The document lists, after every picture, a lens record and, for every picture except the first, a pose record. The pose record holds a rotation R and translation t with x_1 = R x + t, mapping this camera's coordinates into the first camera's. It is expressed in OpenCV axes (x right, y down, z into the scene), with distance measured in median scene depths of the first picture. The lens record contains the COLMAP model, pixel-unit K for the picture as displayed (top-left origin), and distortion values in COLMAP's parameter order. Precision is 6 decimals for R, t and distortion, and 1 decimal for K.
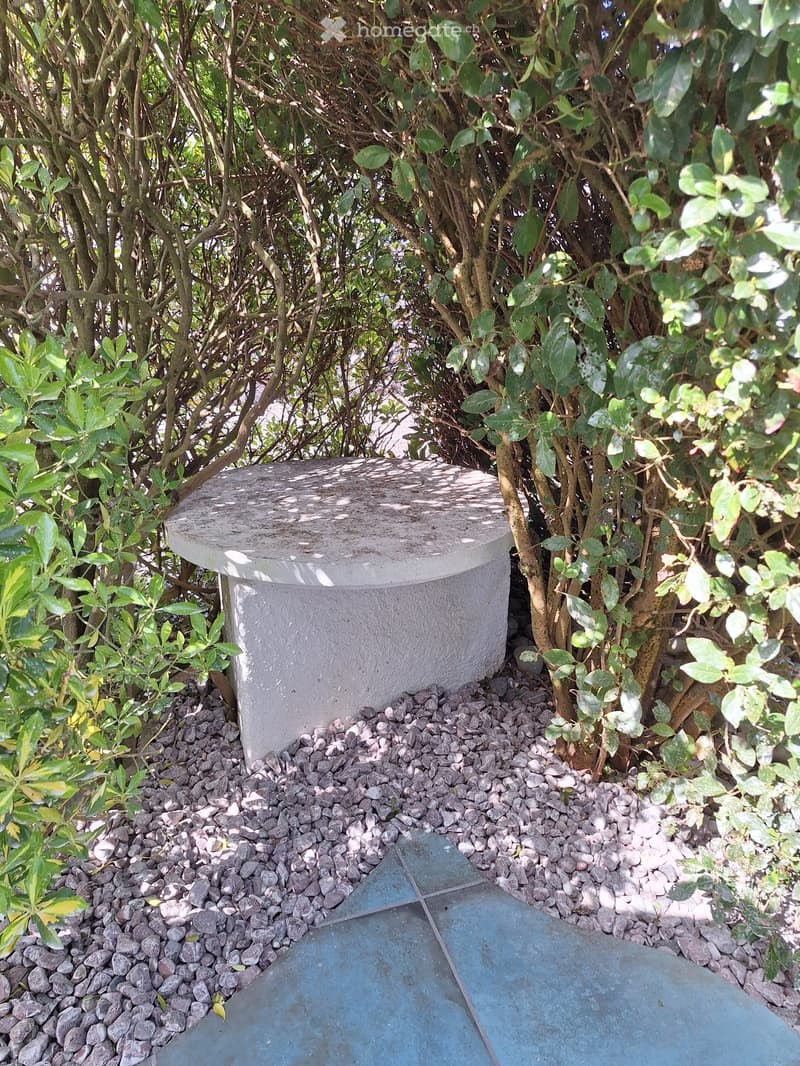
lens RADIAL K [[721.4, 0, 400.0], [0, 721.4, 533.0], [0, 0, 1]] dist [0.033997, -0.049335]
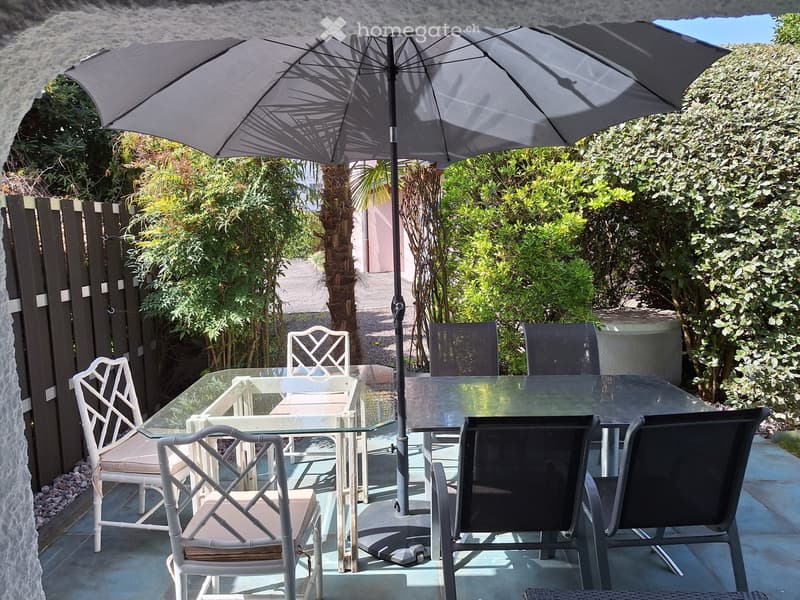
lens RADIAL K [[541.4, 0, 400.0], [0, 541.4, 295.0], [0, 0, 1]] dist [0.033997, -0.049335]
pose [[0.935635, -0.002300, -0.352961, -0.186989], [-0.080371, 0.972322, -0.219386, 0.670691], [0.343696, 0.233633, 0.909554, -2.108345]]
